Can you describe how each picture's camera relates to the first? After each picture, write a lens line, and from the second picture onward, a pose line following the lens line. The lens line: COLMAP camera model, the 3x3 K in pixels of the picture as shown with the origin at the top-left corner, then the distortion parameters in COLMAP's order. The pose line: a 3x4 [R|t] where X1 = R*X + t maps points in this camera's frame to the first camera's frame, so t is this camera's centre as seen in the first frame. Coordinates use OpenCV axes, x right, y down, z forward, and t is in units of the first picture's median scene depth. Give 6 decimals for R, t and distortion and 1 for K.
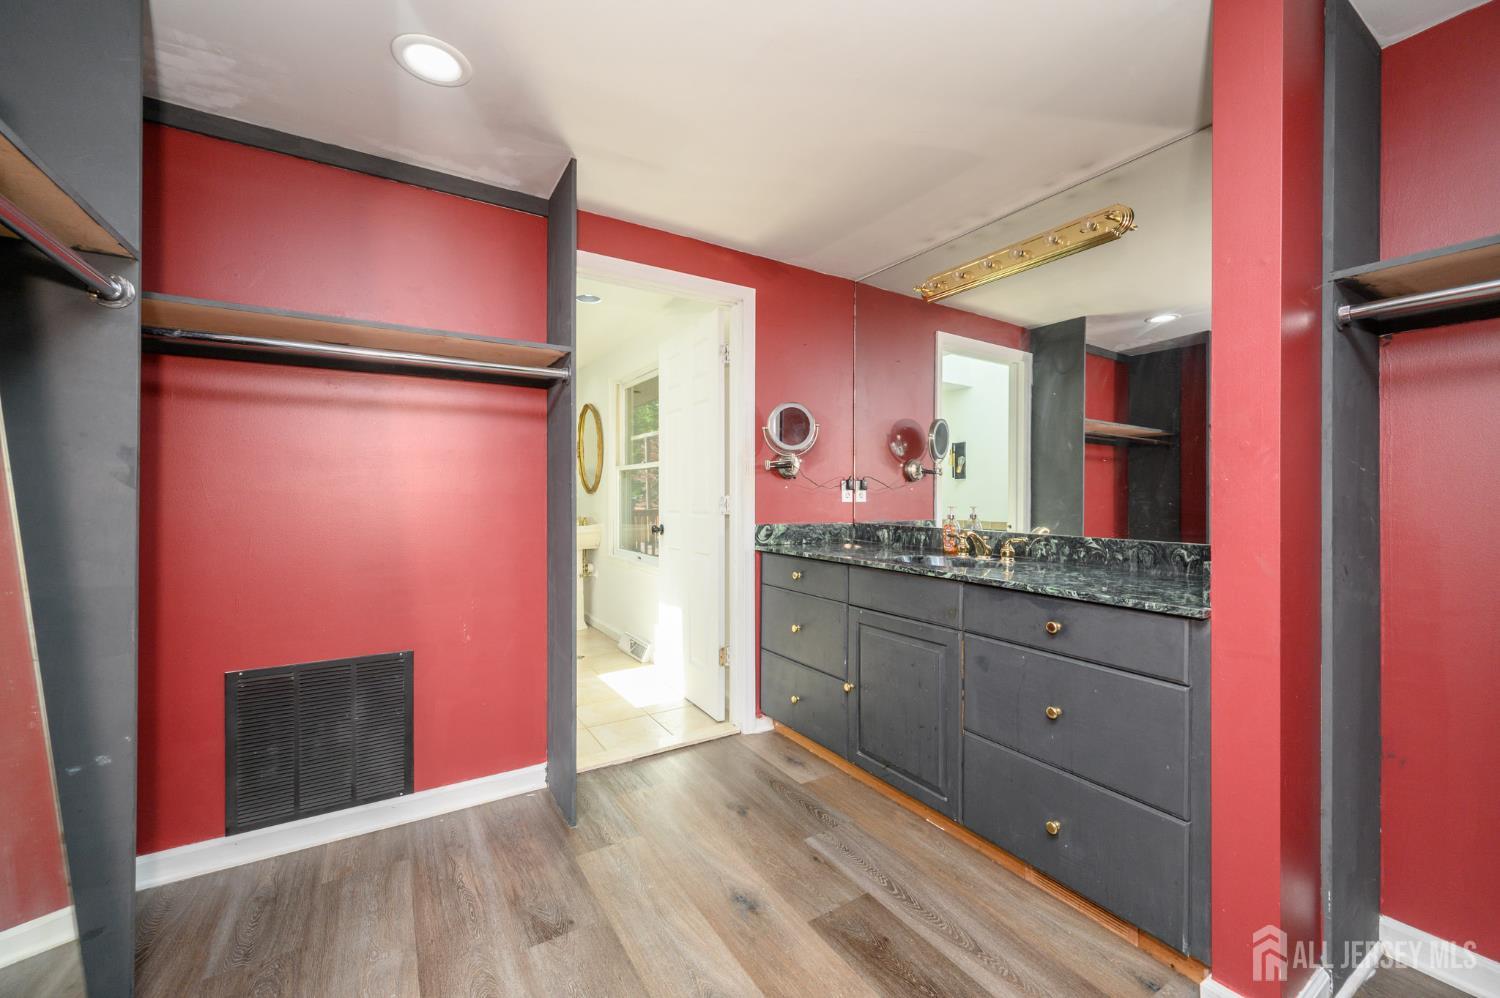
lens RADIAL K [[593.1, 0, 749.1], [0, 593.1, 490.4], [0, 0, 1]] dist [-0.000495, -0.000281]
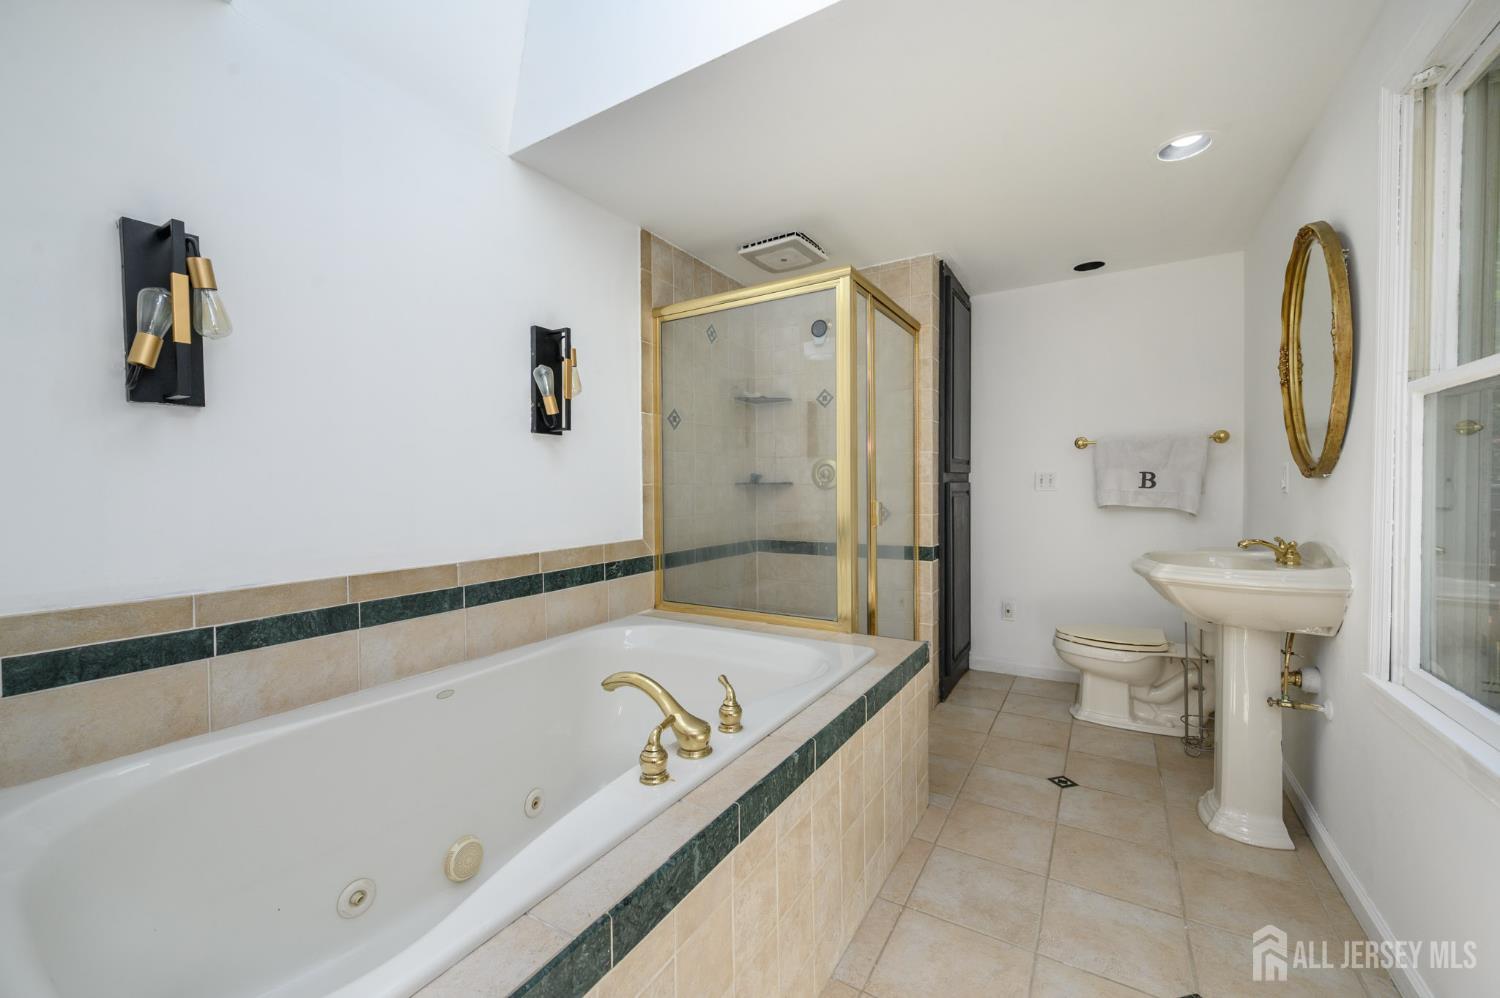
lens RADIAL K [[599.1, 0, 750.0], [0, 599.1, 499.0], [0, 0, 1]] dist [-0.000333, -0.000080]
pose [[0.453729, 0.012331, -0.891054, -0.228685], [0.011801, 0.999733, 0.019844, 0.019593], [0.891061, -0.019519, 0.453463, 1.212008]]
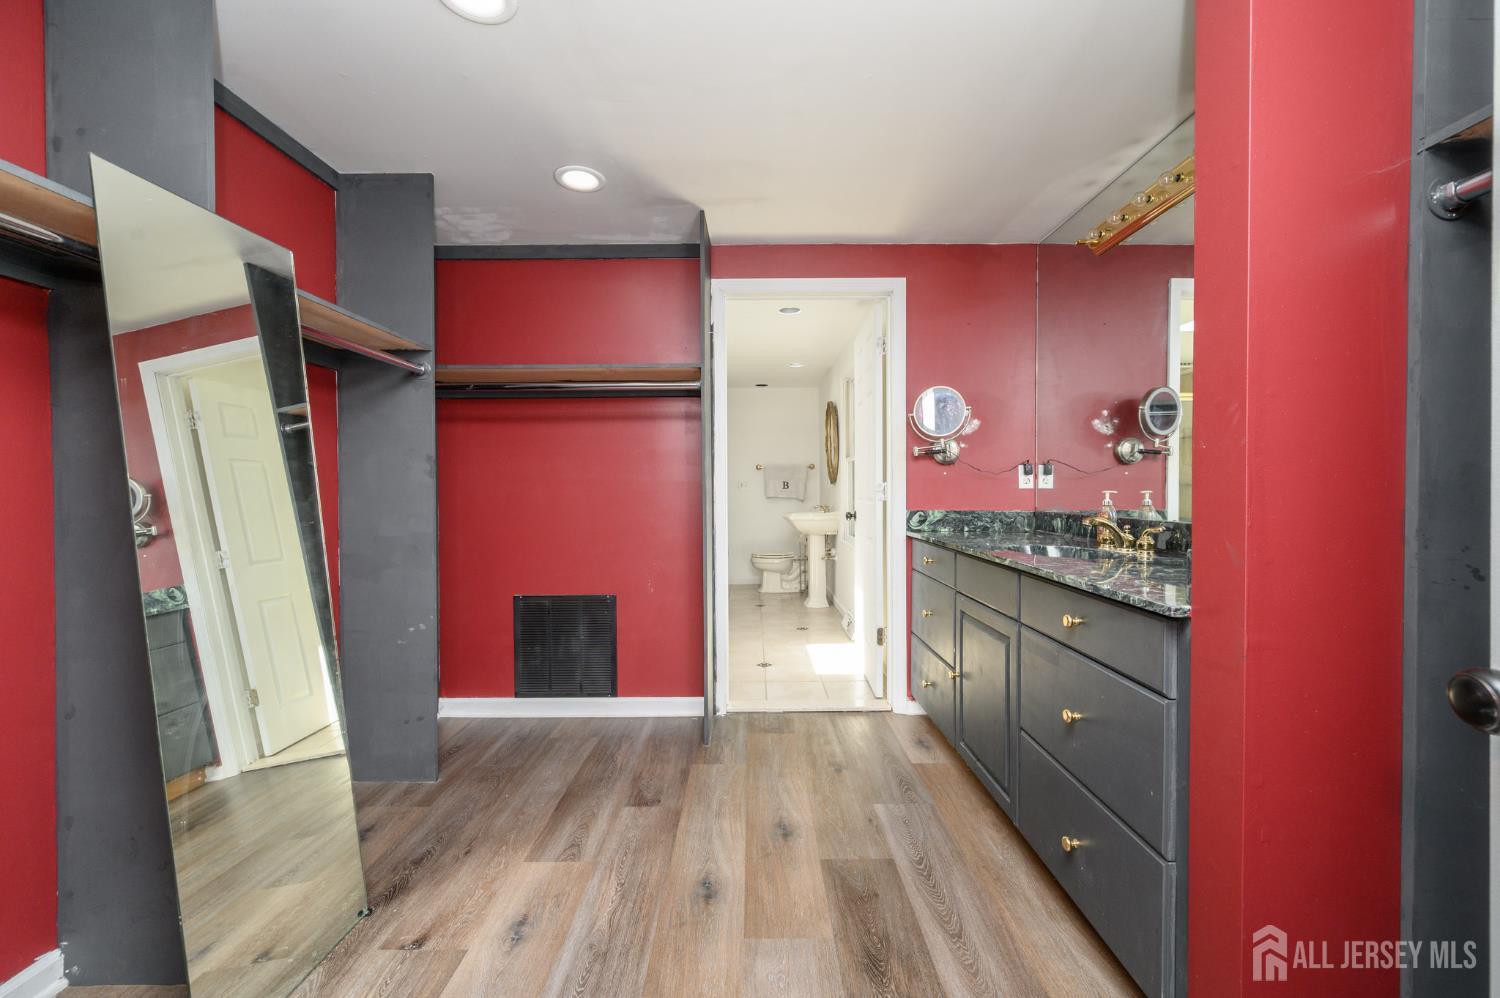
lens RADIAL K [[591.3, 0, 747.7], [0, 591.3, 492.3], [0, 0, 1]] dist [-0.000572, -0.000063]
pose [[0.845802, -0.003139, -0.533488, 0.406252], [0.010397, 0.999890, 0.010600, 0.016397], [0.533396, -0.014512, 0.845741, -0.003782]]
